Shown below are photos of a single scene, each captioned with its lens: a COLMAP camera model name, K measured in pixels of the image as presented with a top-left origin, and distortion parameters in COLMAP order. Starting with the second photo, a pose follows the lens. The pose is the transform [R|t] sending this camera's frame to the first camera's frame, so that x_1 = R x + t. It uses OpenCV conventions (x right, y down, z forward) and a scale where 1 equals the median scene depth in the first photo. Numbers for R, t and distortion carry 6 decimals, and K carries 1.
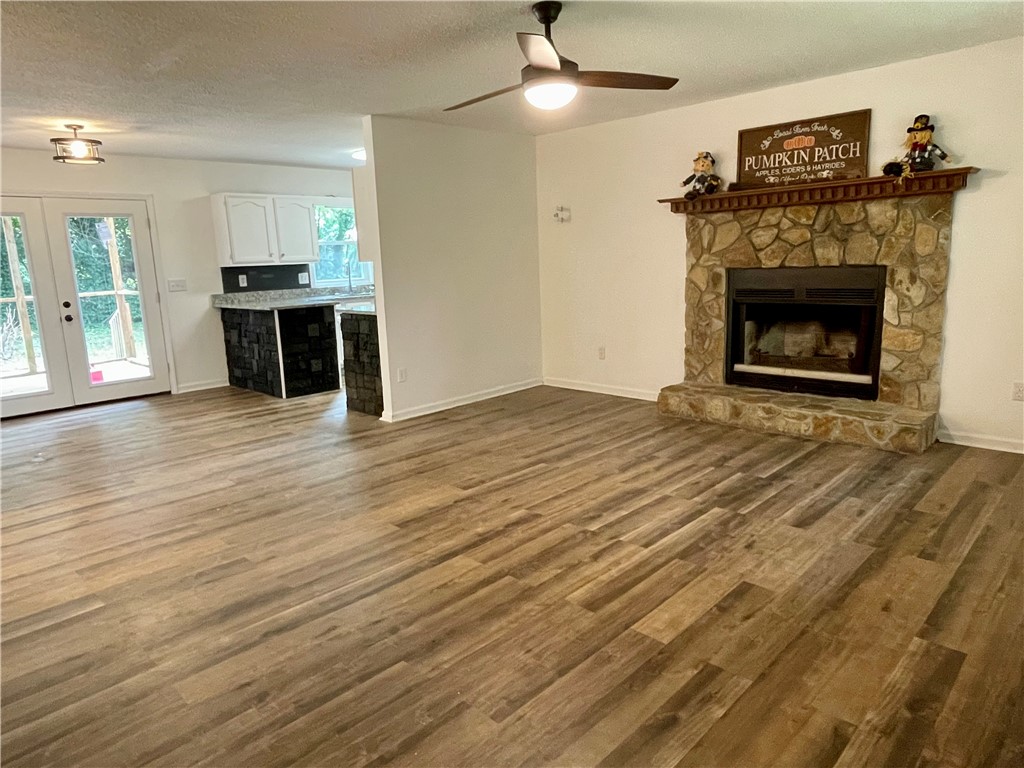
lens RADIAL K [[660.7, 0, 511.4], [0, 660.7, 381.1], [0, 0, 1]] dist [0.004910, 0.000356]
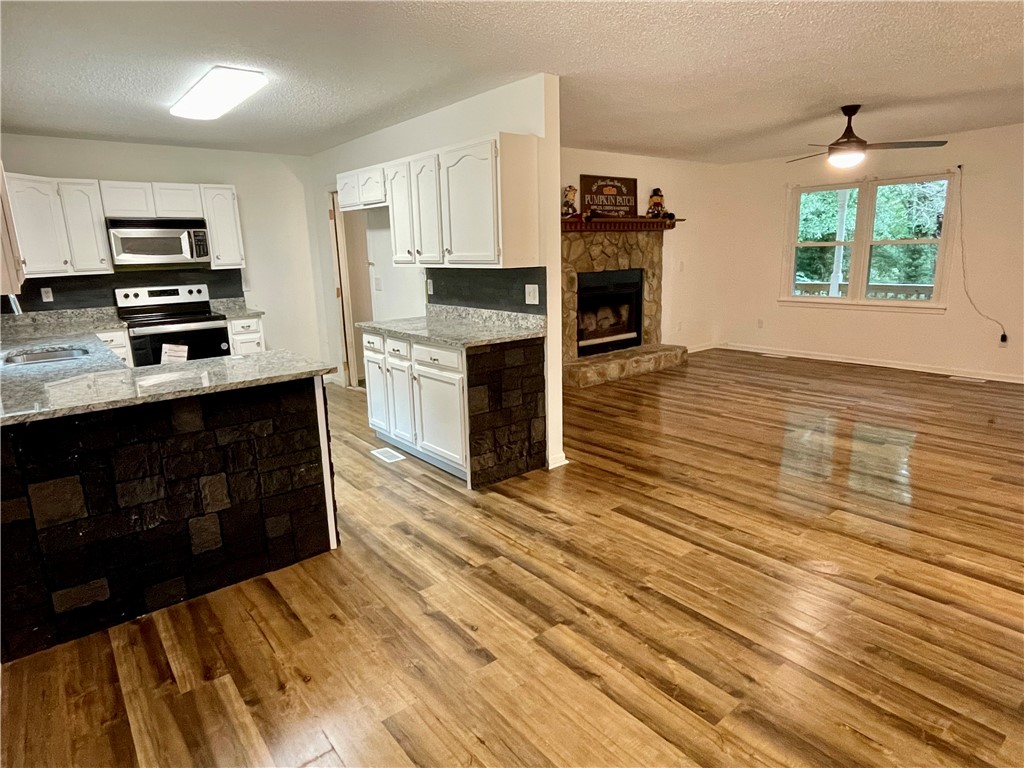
lens RADIAL K [[592.5, 0, 510.8], [0, 592.5, 386.6], [0, 0, 1]] dist [-0.001831, -0.001816]
pose [[0.116746, -0.189655, 0.974885, -1.054555], [0.208514, 0.964401, 0.162645, -0.193343], [-0.971026, 0.184289, 0.152136, 1.113703]]
